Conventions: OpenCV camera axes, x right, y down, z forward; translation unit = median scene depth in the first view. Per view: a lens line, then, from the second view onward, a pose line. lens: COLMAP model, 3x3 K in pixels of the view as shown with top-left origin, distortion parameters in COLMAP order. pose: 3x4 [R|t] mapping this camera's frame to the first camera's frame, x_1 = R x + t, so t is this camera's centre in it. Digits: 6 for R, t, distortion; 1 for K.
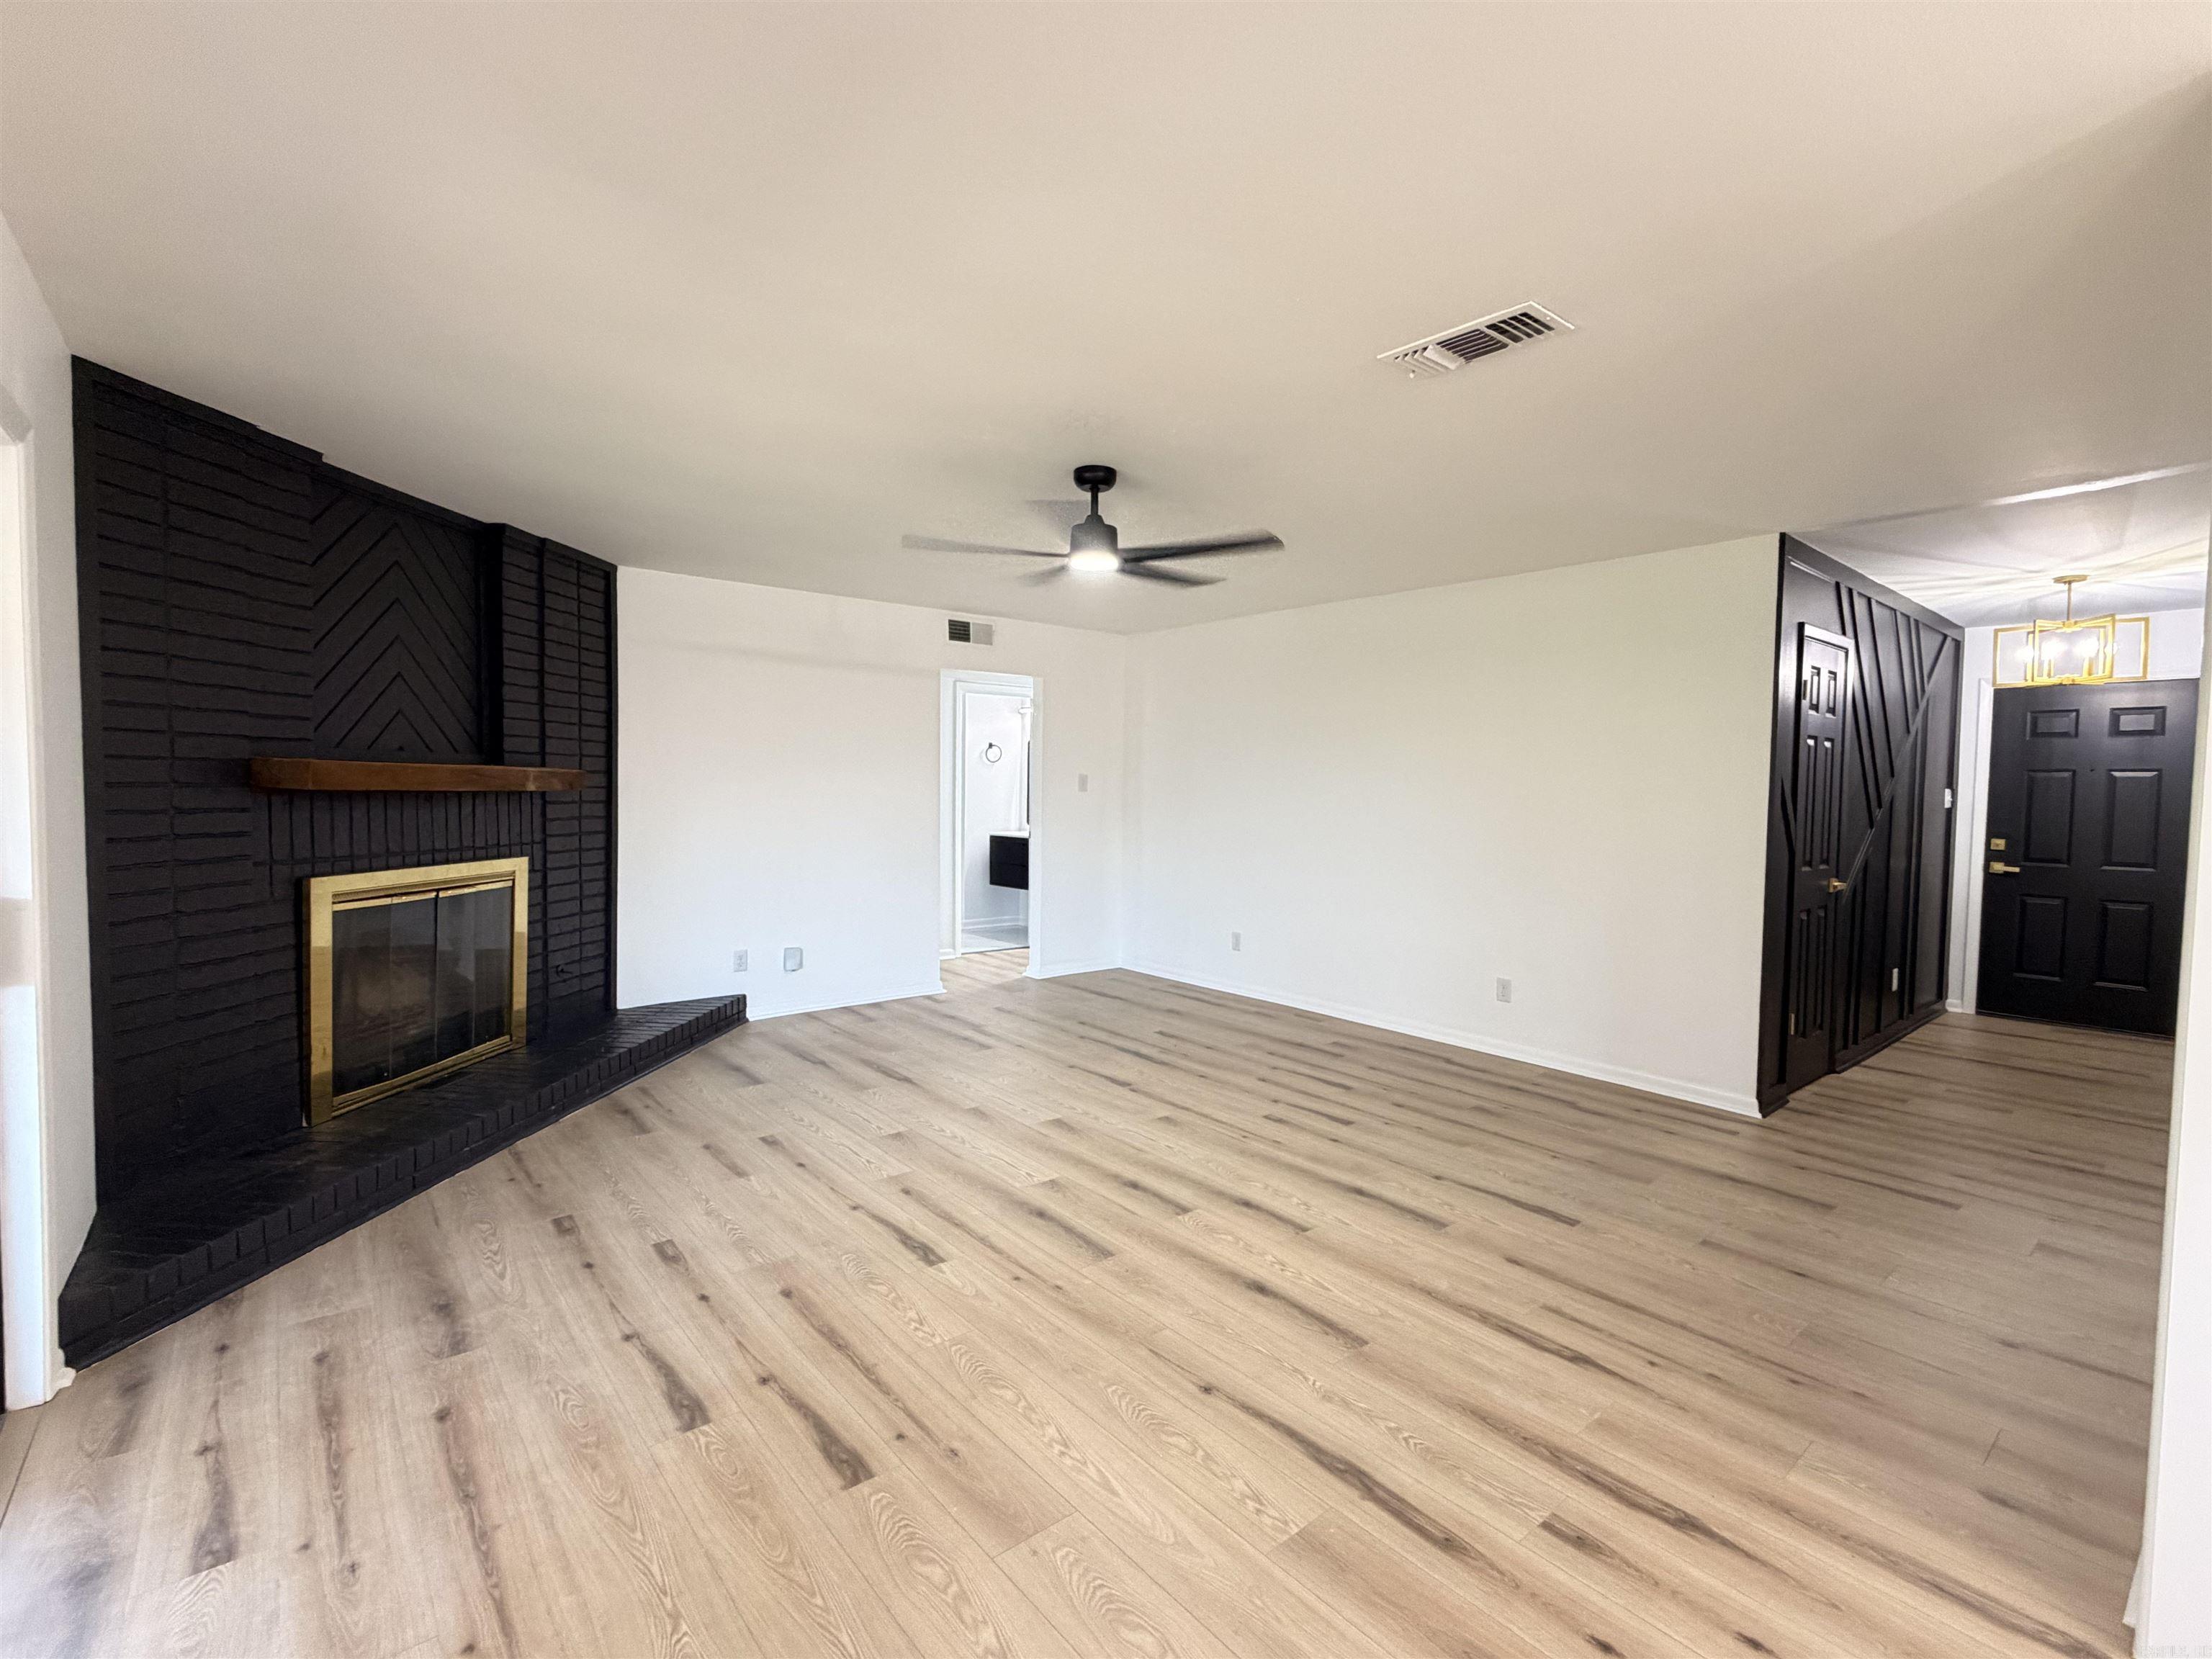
lens RADIAL K [[998.6, 0, 1106.5], [0, 998.6, 824.9], [0, 0, 1]] dist [-0.000669, 0.000446]
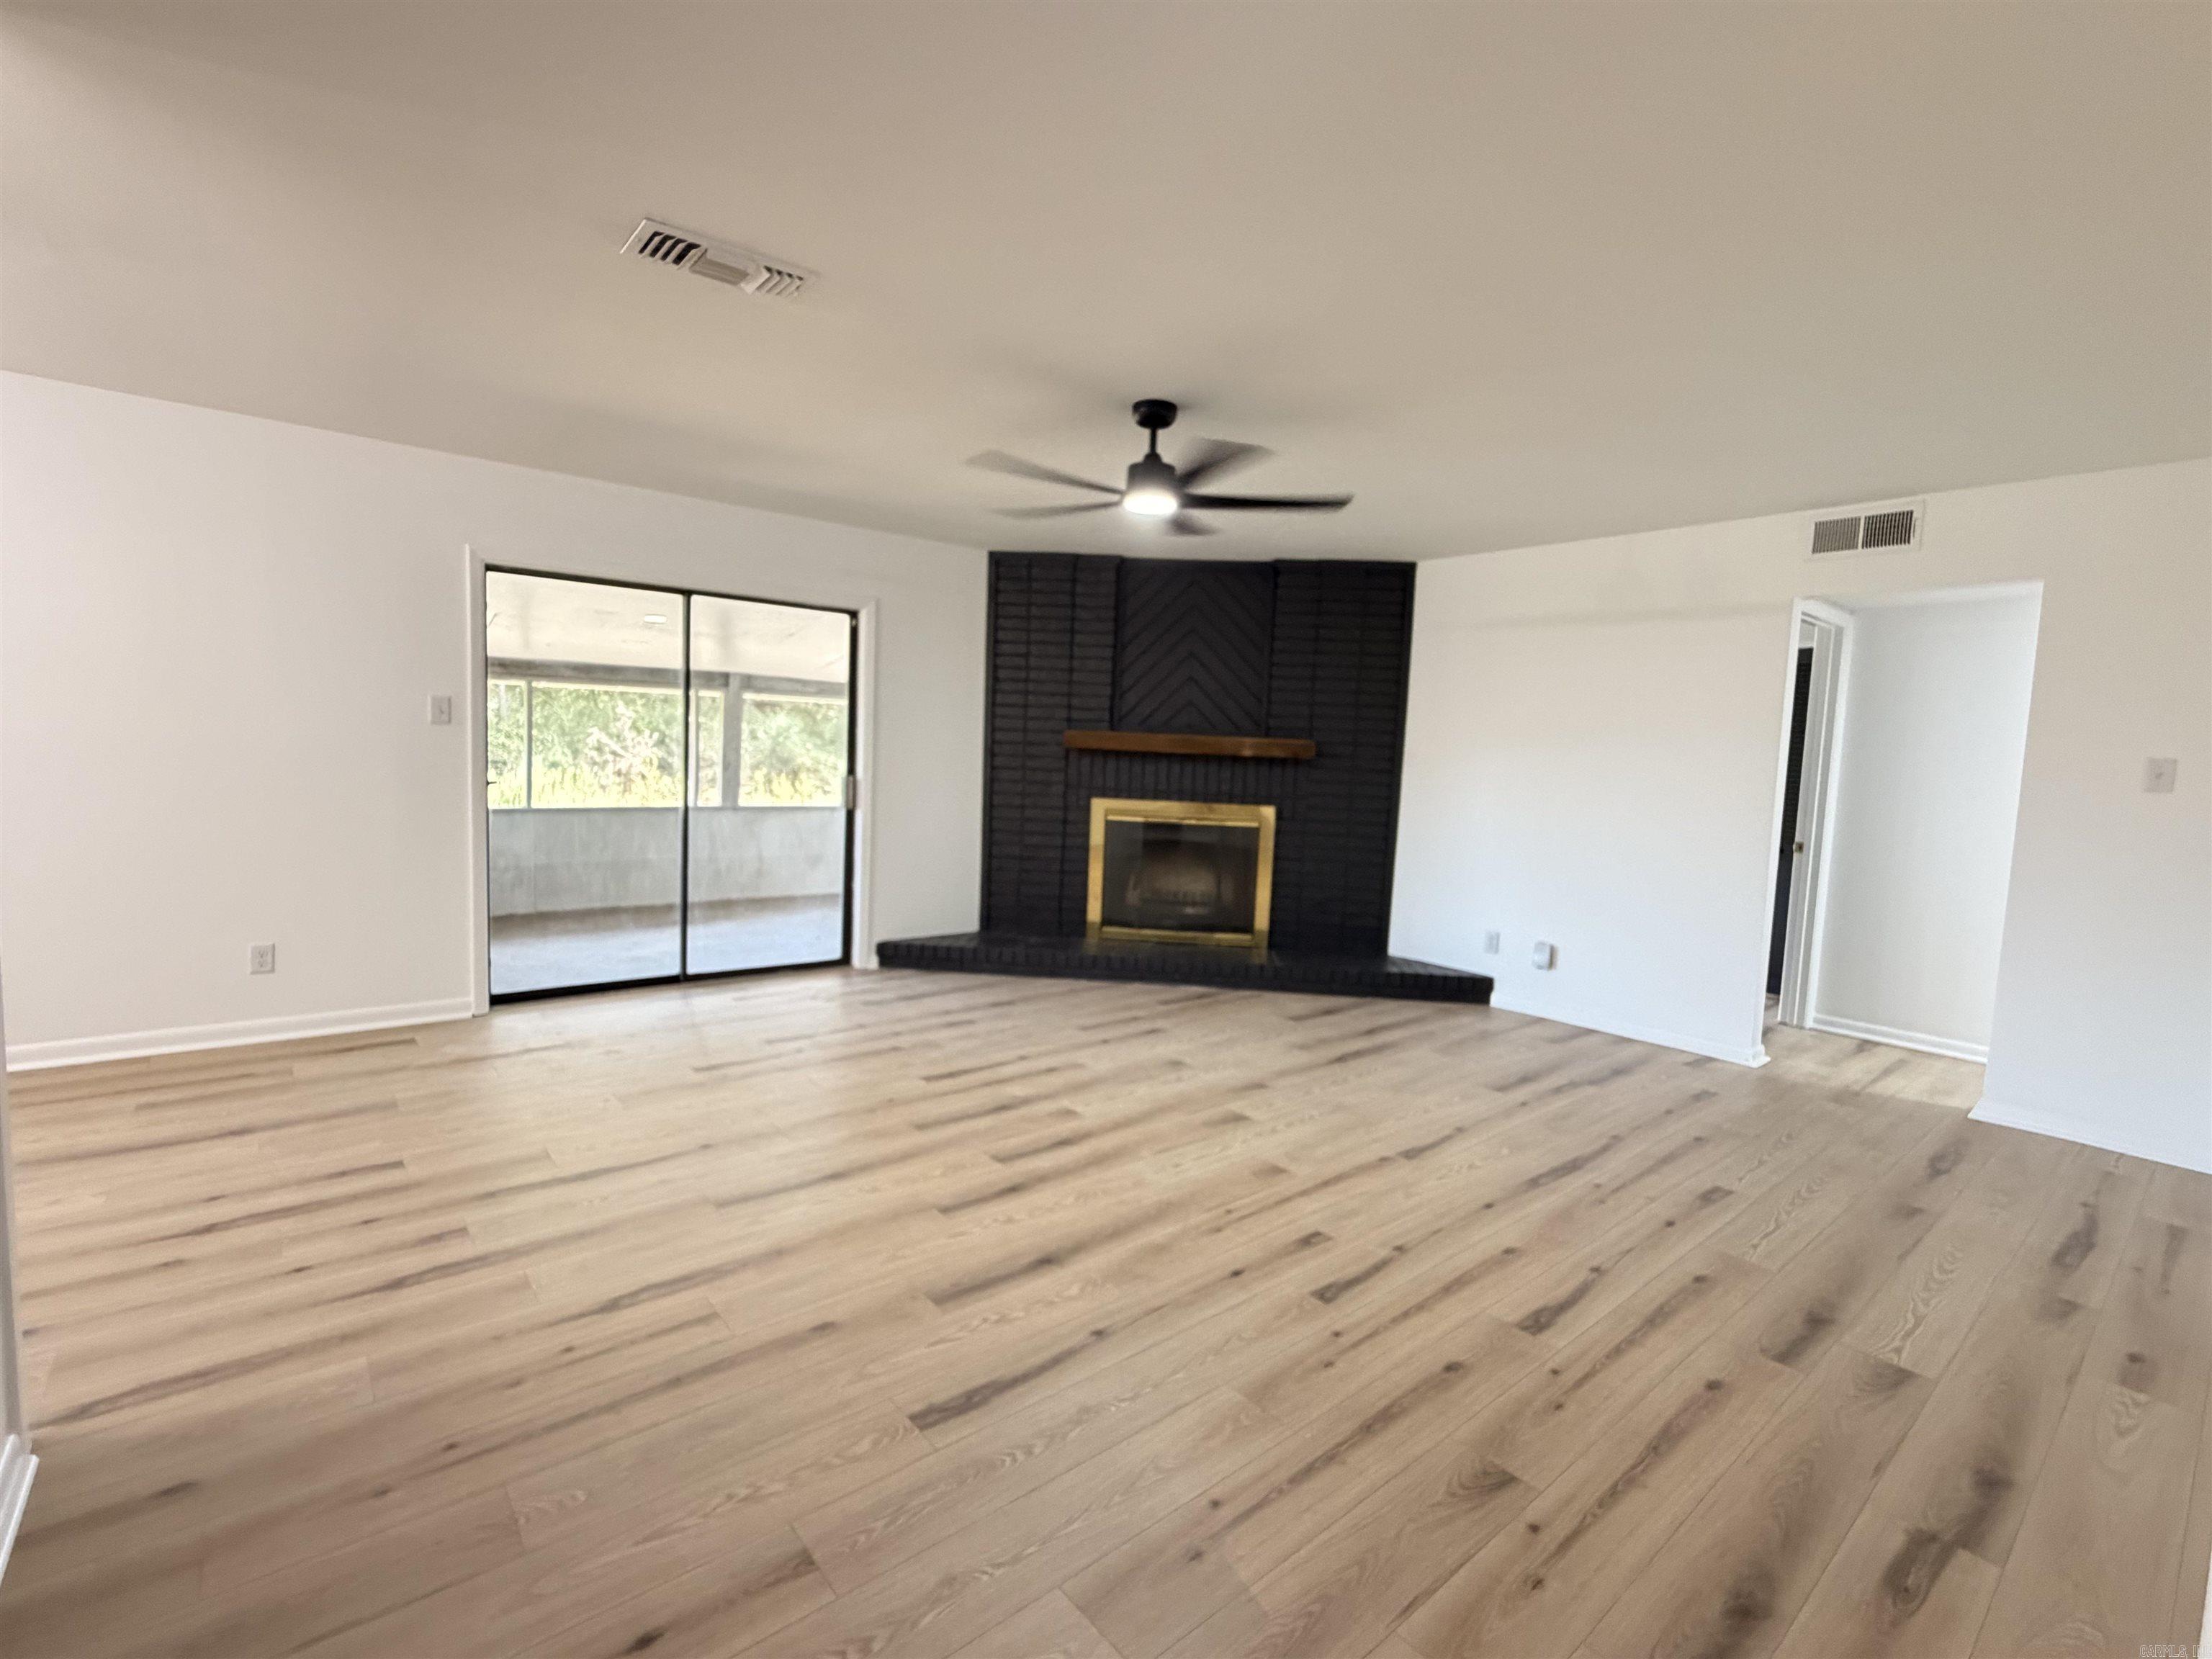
lens RADIAL K [[998.6, 0, 1106.5], [0, 998.6, 832.3], [0, 0, 1]] dist [-0.000669, 0.000446]
pose [[0.008340, 0.075858, -0.997084, 0.878565], [-0.078899, 0.994060, 0.074968, -0.019389], [0.996848, 0.078044, 0.014275, 0.890975]]
